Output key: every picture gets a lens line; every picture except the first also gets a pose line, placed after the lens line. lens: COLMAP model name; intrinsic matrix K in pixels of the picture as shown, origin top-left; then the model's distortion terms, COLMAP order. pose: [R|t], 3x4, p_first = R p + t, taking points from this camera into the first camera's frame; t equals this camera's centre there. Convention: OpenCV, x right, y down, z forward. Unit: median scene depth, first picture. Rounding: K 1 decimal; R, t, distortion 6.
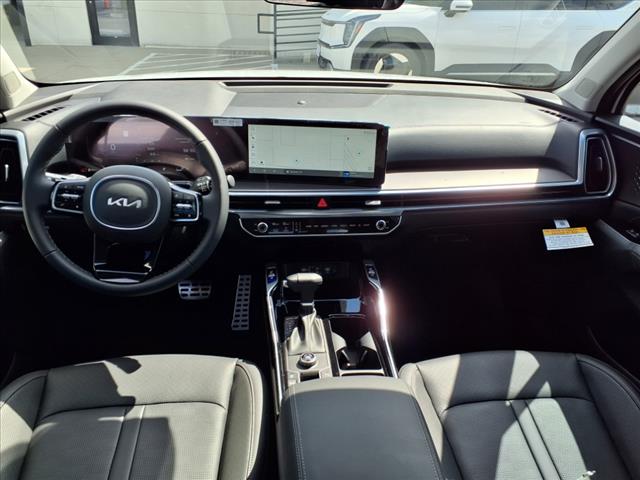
lens RADIAL K [[492.3, 0, 321.6], [0, 492.3, 245.2], [0, 0, 1]] dist [0.014702, 0.006673]
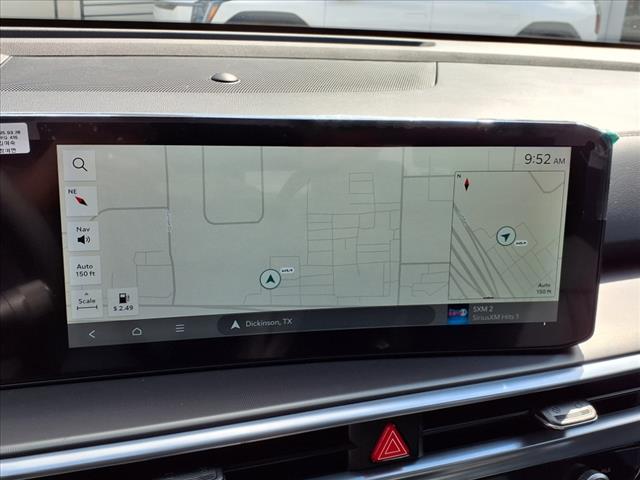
lens RADIAL K [[647.0, 0, 322.0], [0, 647.0, 239.9], [0, 0, 1]] dist [-0.002000, 0.000000]
pose [[0.966696, -0.067987, 0.246733, -0.105257], [0.094013, 0.991002, -0.095273, -0.159035], [-0.238036, 0.115296, 0.964389, 0.678935]]
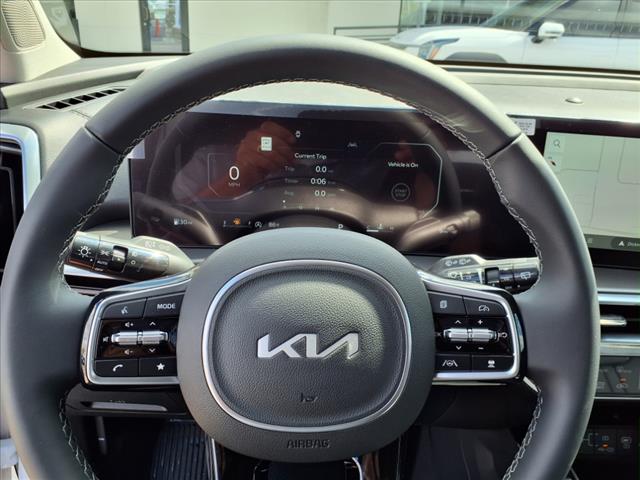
lens RADIAL K [[492.3, 0, 317.9], [0, 492.3, 233.2], [0, 0, 1]] dist [0.014702, 0.006673]
pose [[0.997069, 0.048505, -0.059163, -0.311354], [-0.053455, 0.994931, -0.085172, -0.108990], [0.054732, 0.088085, 0.994608, 0.563384]]
